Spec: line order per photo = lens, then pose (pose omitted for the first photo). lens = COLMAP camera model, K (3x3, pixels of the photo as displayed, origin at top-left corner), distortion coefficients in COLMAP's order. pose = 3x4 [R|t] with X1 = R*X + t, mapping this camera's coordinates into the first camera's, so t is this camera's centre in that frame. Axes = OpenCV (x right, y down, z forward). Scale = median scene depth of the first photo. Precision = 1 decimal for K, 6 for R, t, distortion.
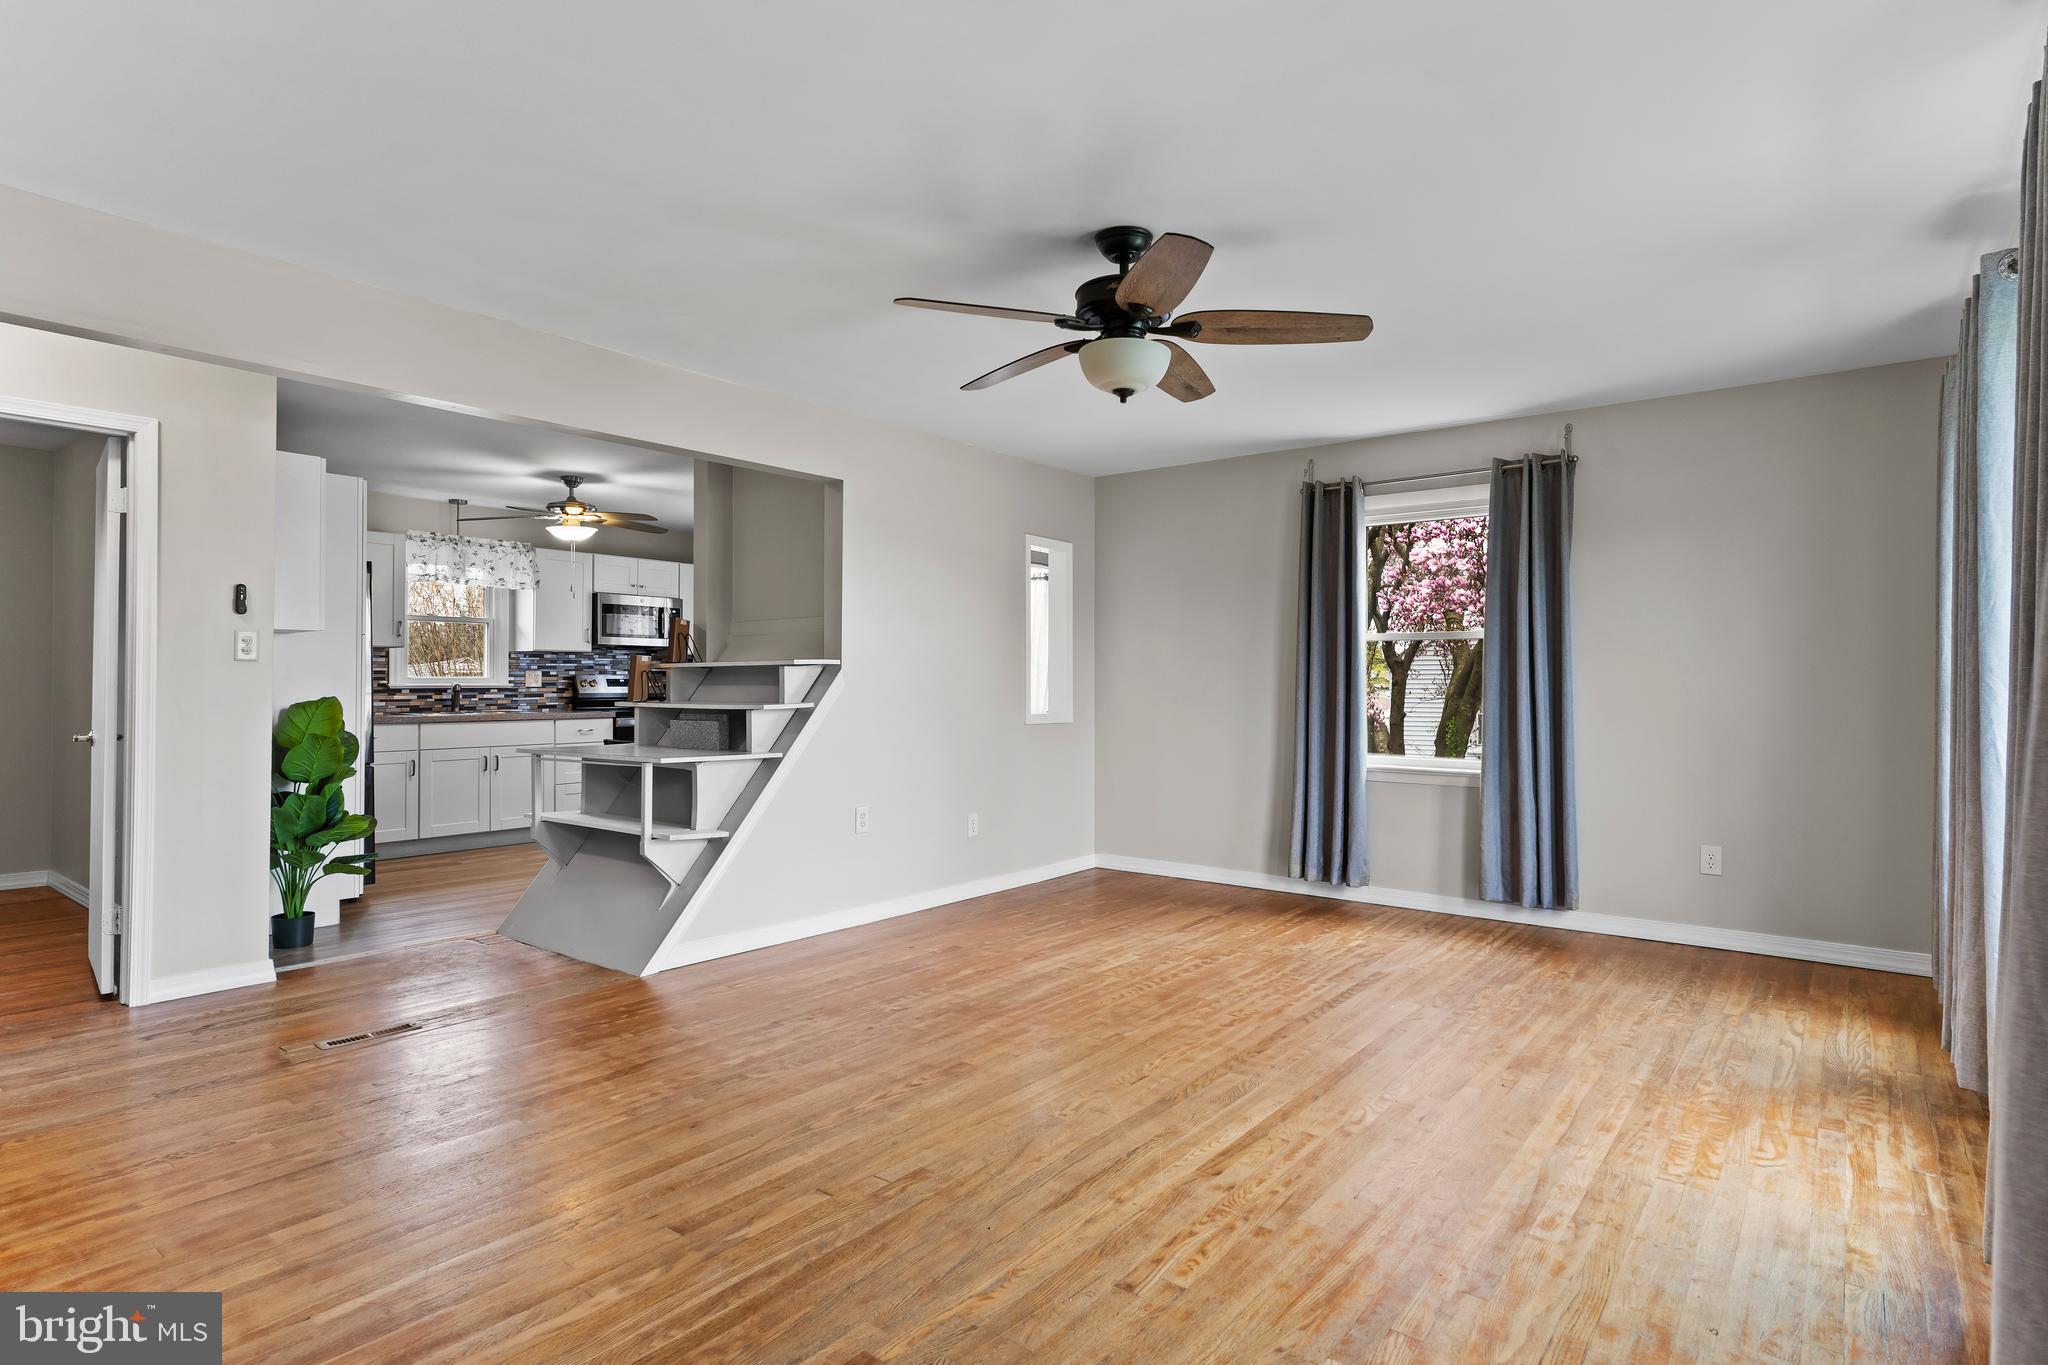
lens RADIAL K [[1082.2, 0, 1024.0], [0, 1082.2, 682.5], [0, 0, 1]] dist [0.001923, 0.000516]
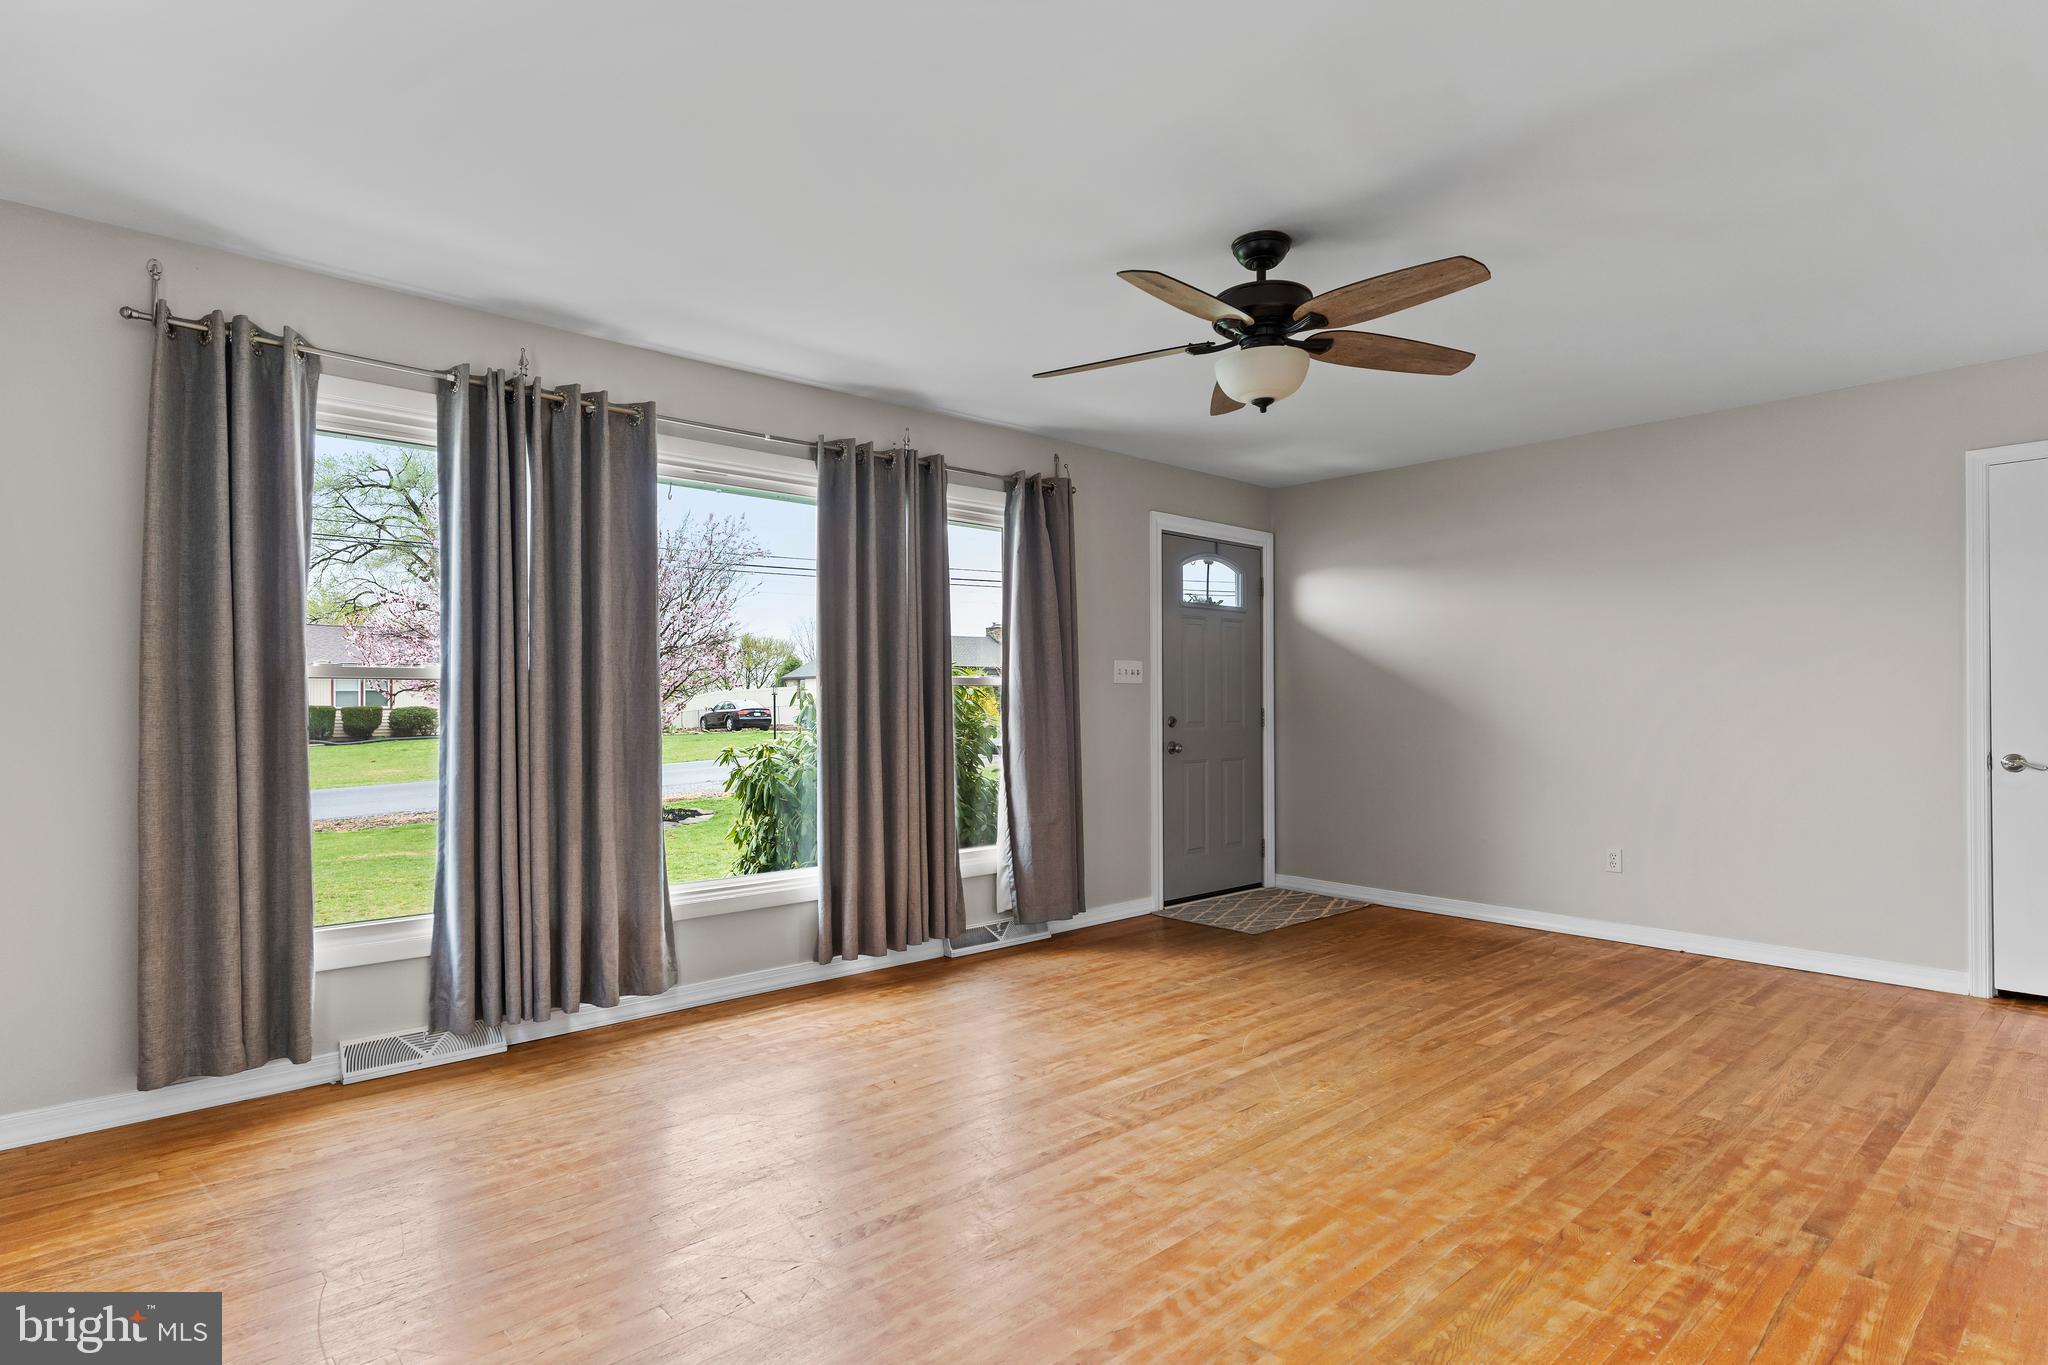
lens RADIAL K [[1053.8, 0, 1011.9], [0, 1053.8, 676.9], [0, 0, 1]] dist [-0.002054, 0.000299]
pose [[-0.983471, 0.005789, 0.180973, 0.130262], [0.000654, 0.999596, -0.028426, 0.007813], [-0.181064, -0.027838, -0.983077, 1.816067]]
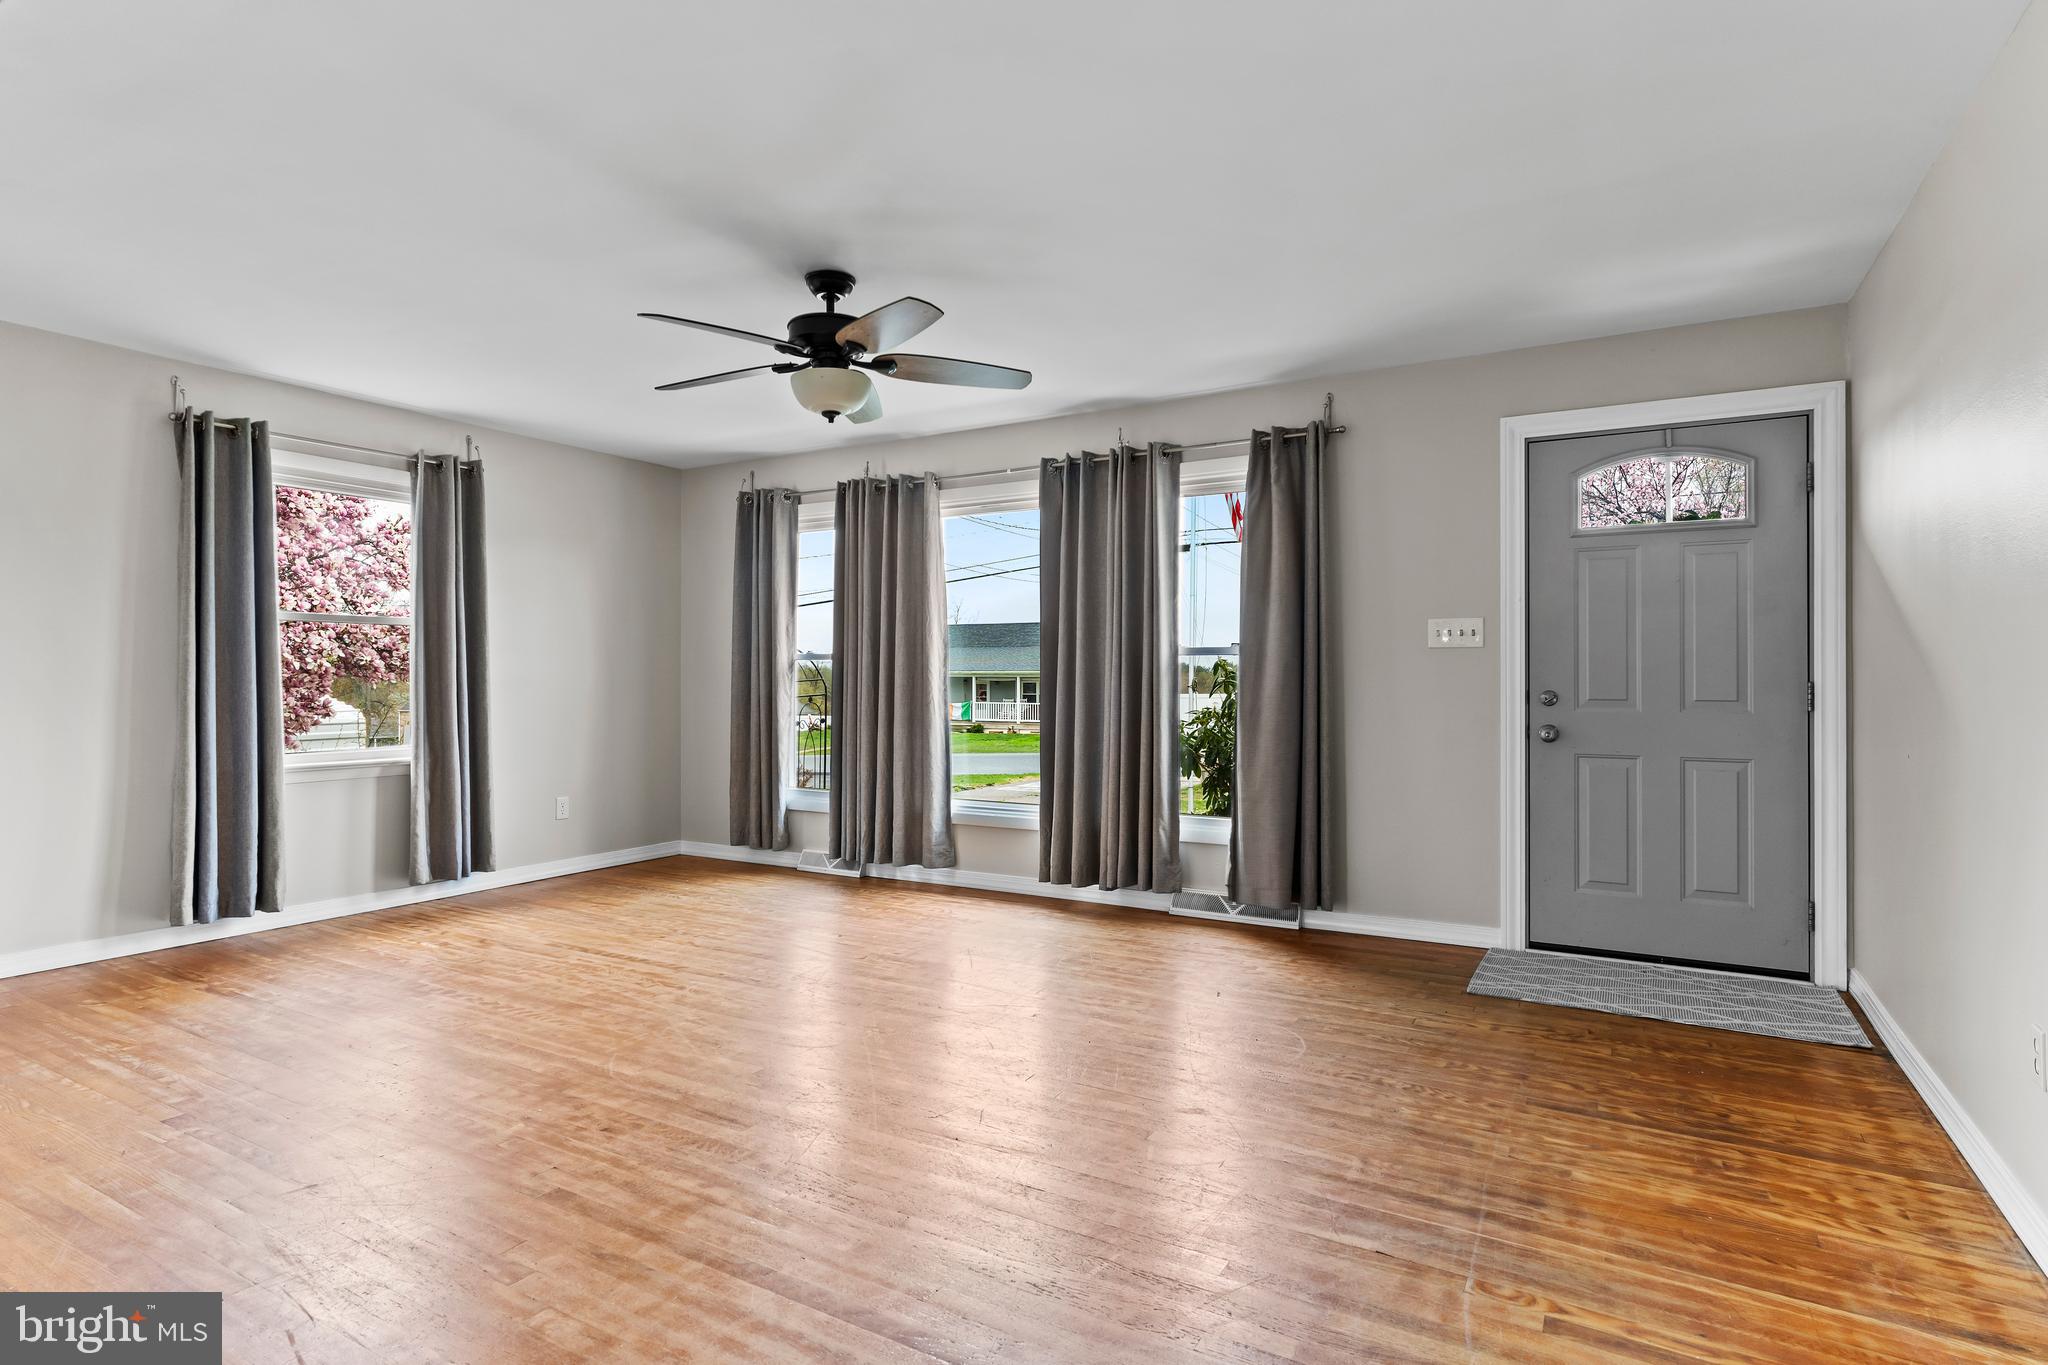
lens RADIAL K [[1033.3, 0, 1022.0], [0, 1033.3, 667.5], [0, 0, 1]] dist [-0.000200, 0.000257]
pose [[-0.137494, 0.006244, 0.990483, -0.944146], [-0.000508, 0.999980, -0.006374, 0.003013], [-0.990502, -0.001380, -0.137488, 0.860549]]
